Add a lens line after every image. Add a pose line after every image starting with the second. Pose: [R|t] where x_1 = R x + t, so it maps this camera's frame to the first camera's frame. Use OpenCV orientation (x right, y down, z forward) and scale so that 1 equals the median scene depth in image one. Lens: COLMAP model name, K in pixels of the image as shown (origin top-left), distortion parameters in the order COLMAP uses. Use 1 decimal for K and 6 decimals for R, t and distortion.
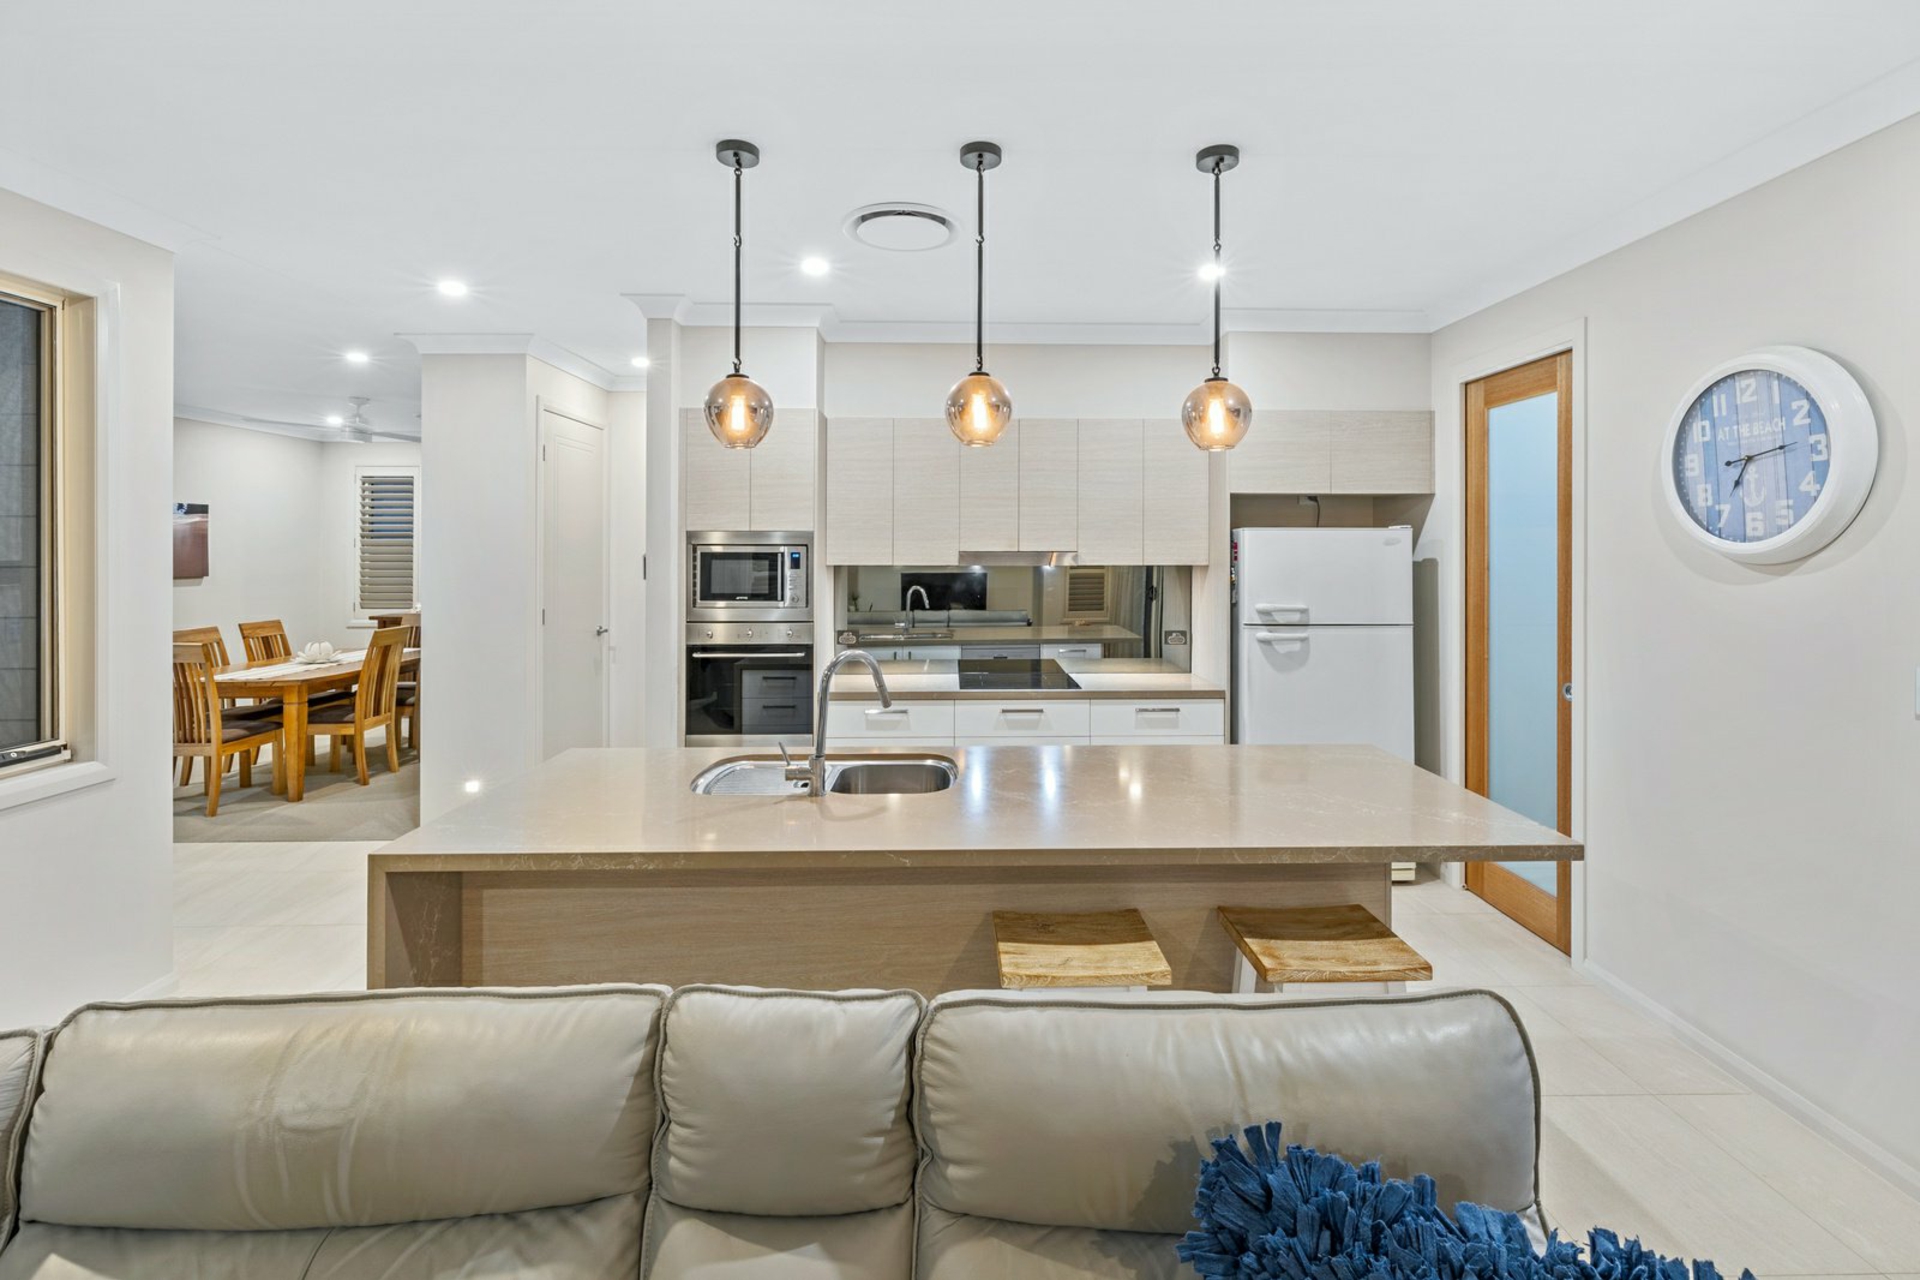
lens RADIAL K [[836.1, 0, 954.1], [0, 836.1, 534.0], [0, 0, 1]] dist [0.004126, 0.001107]
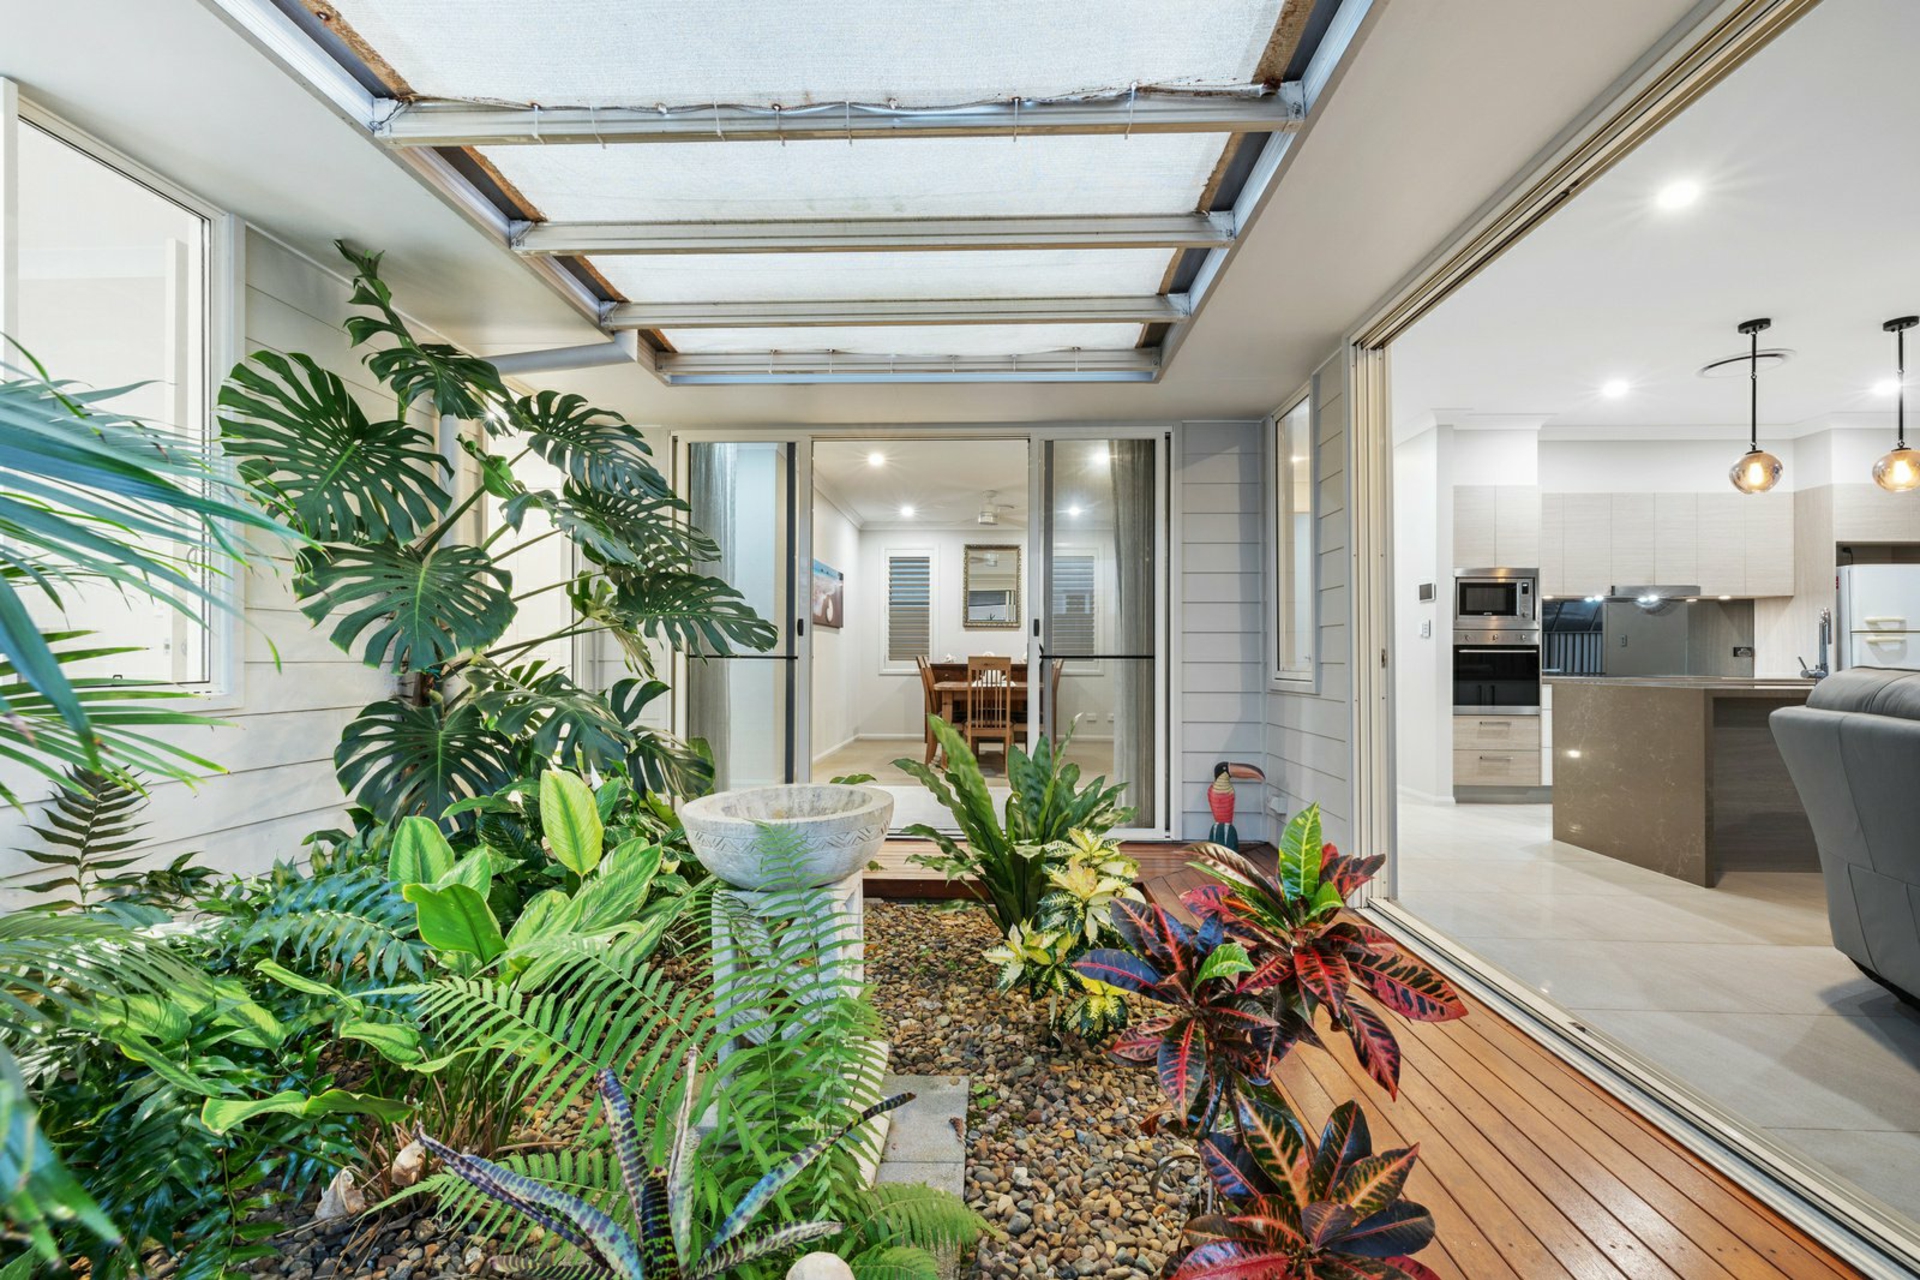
lens RADIAL K [[836.1, 0, 953.4], [0, 836.1, 651.7], [0, 0, 1]] dist [0.004126, 0.001107]
pose [[0.998538, 0.002249, -0.054012, -1.127361], [-0.001793, 0.999962, 0.008491, 0.133831], [0.054029, -0.008381, 0.998504, -0.531617]]
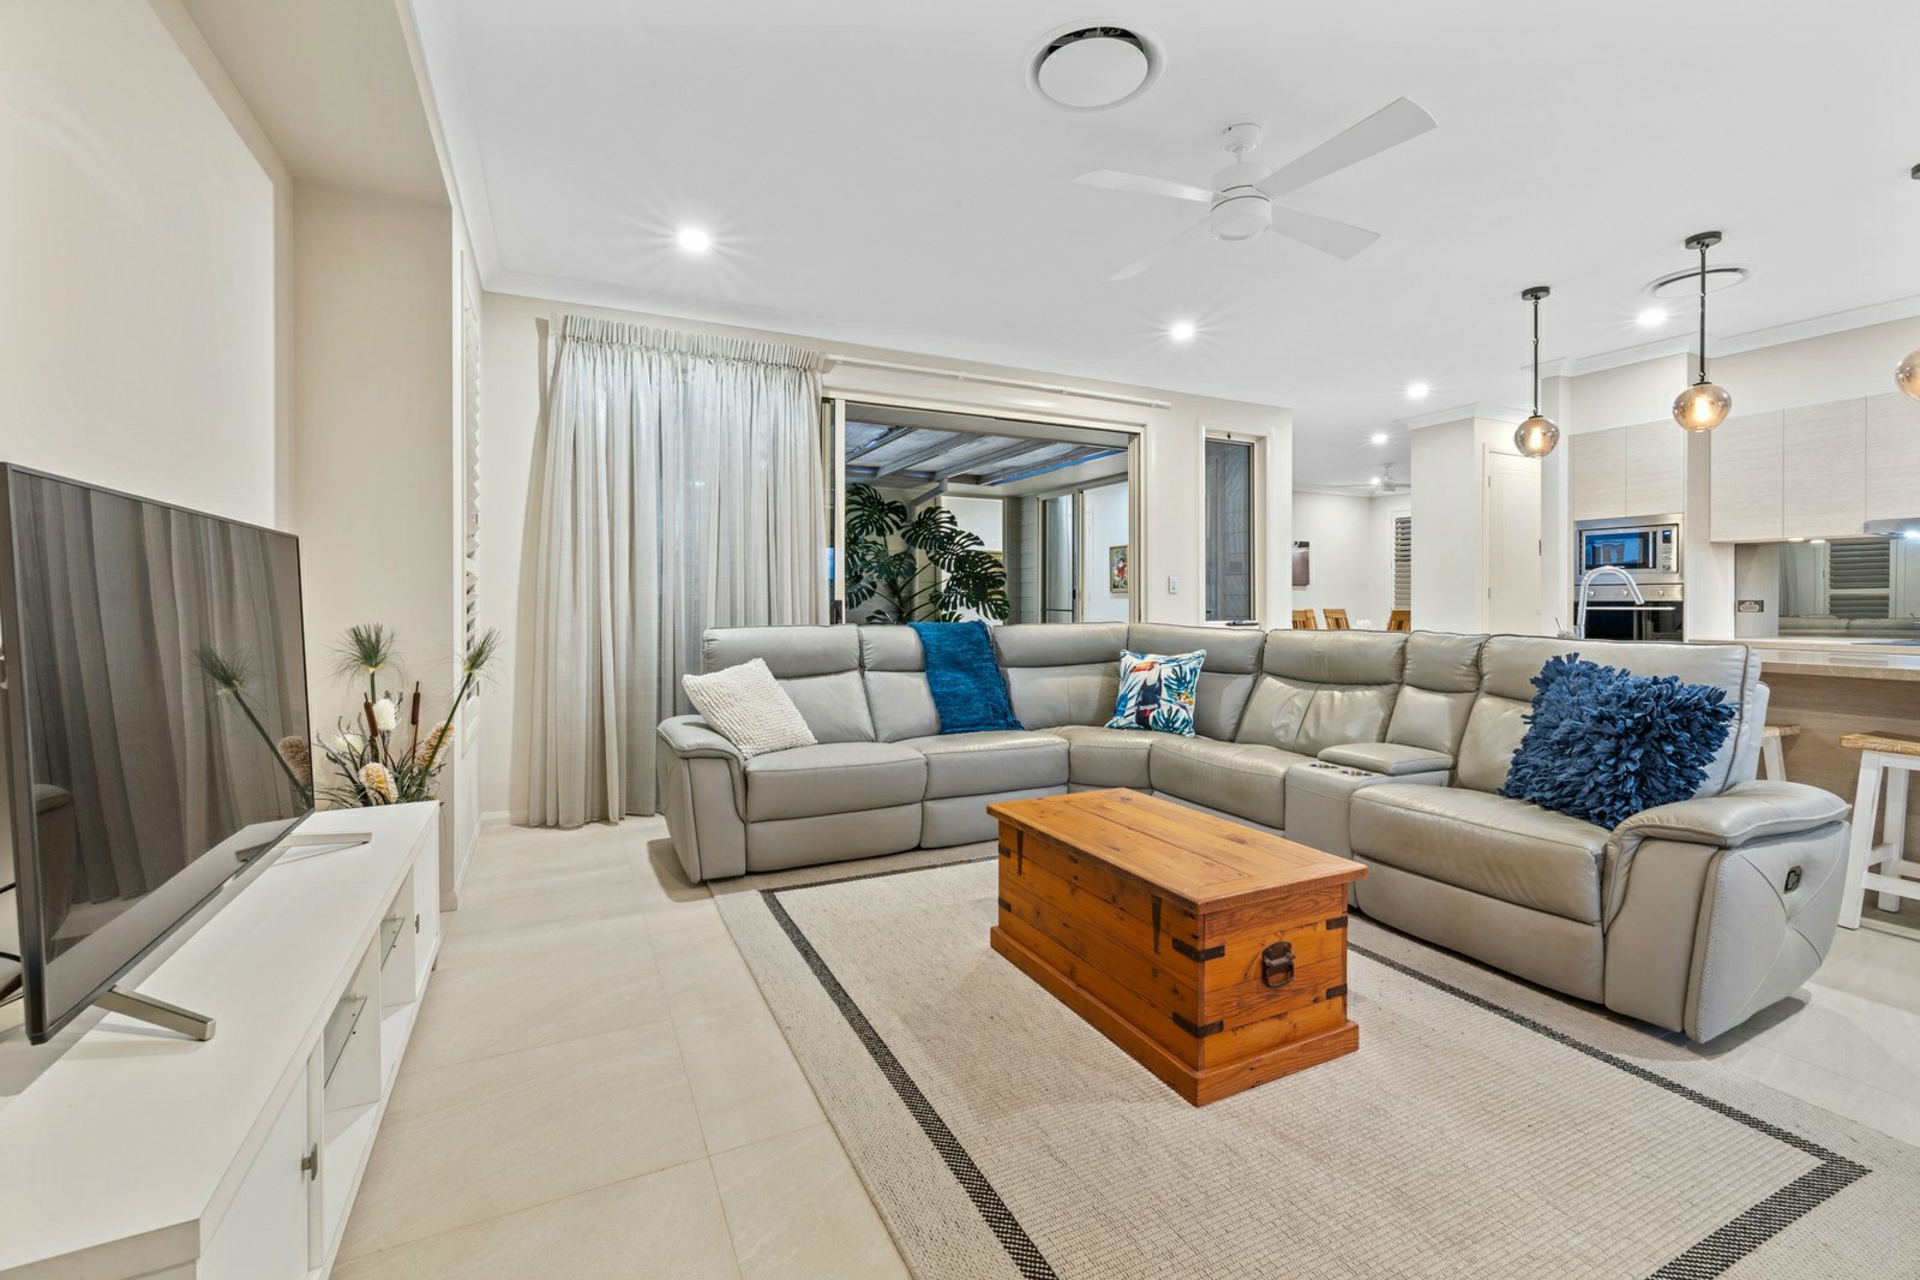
lens RADIAL K [[836.1, 0, 967.2], [0, 836.1, 609.8], [0, 0, 1]] dist [0.004126, 0.001107]
pose [[0.434373, 0.007718, -0.900700, 0.518194], [0.011739, 0.999830, 0.014228, 0.115020], [0.900656, -0.016754, 0.434209, -0.552442]]
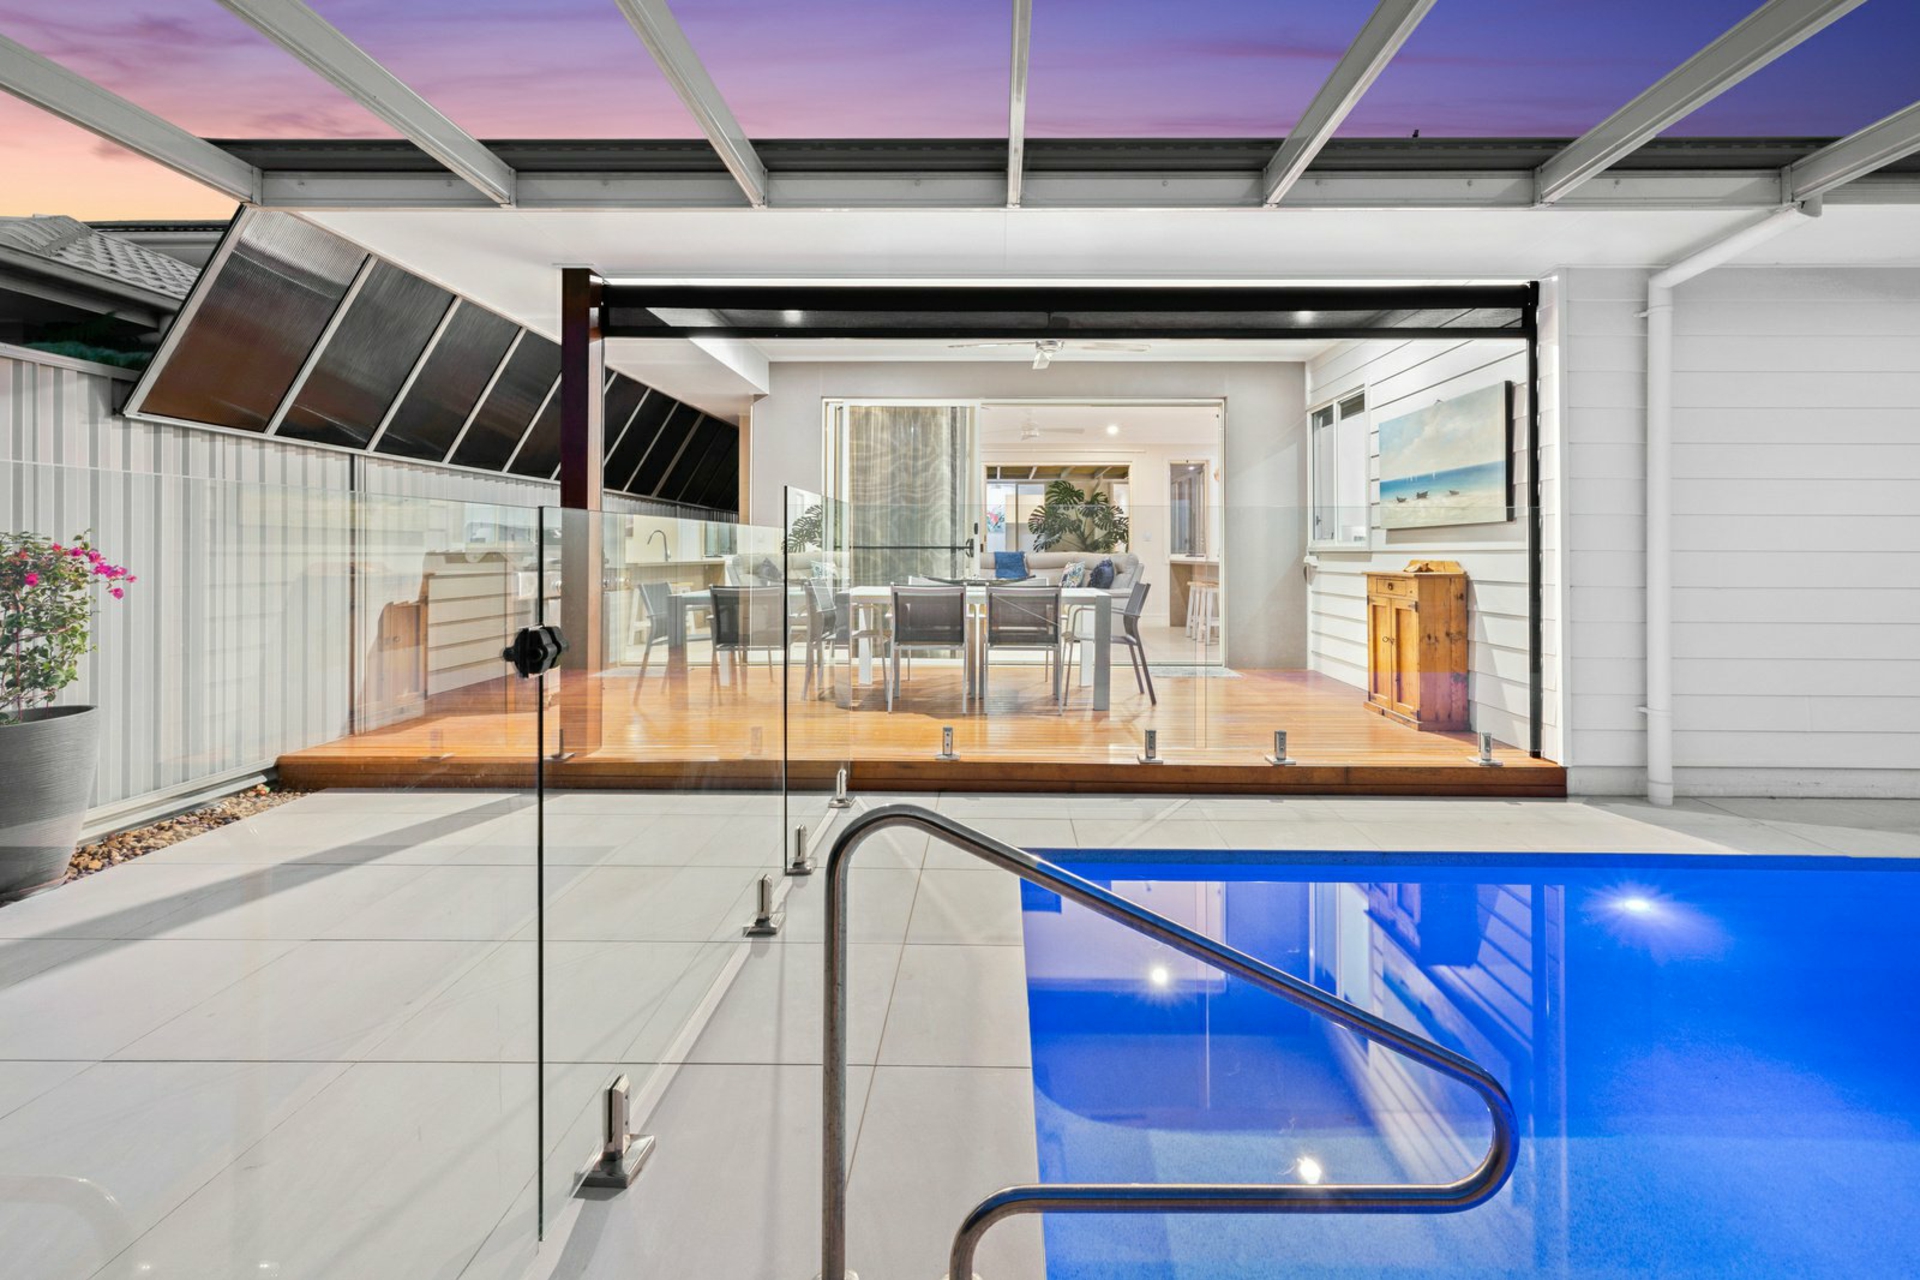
lens RADIAL K [[845.7, 0, 991.0], [0, 845.7, 549.4], [0, 0, 1]] dist [-0.000220, -0.000011]
pose [[-0.025699, -0.003495, -0.999664, 2.520219], [0.008559, 0.999956, -0.003716, 0.151421], [0.999633, -0.008652, -0.025668, -0.055285]]
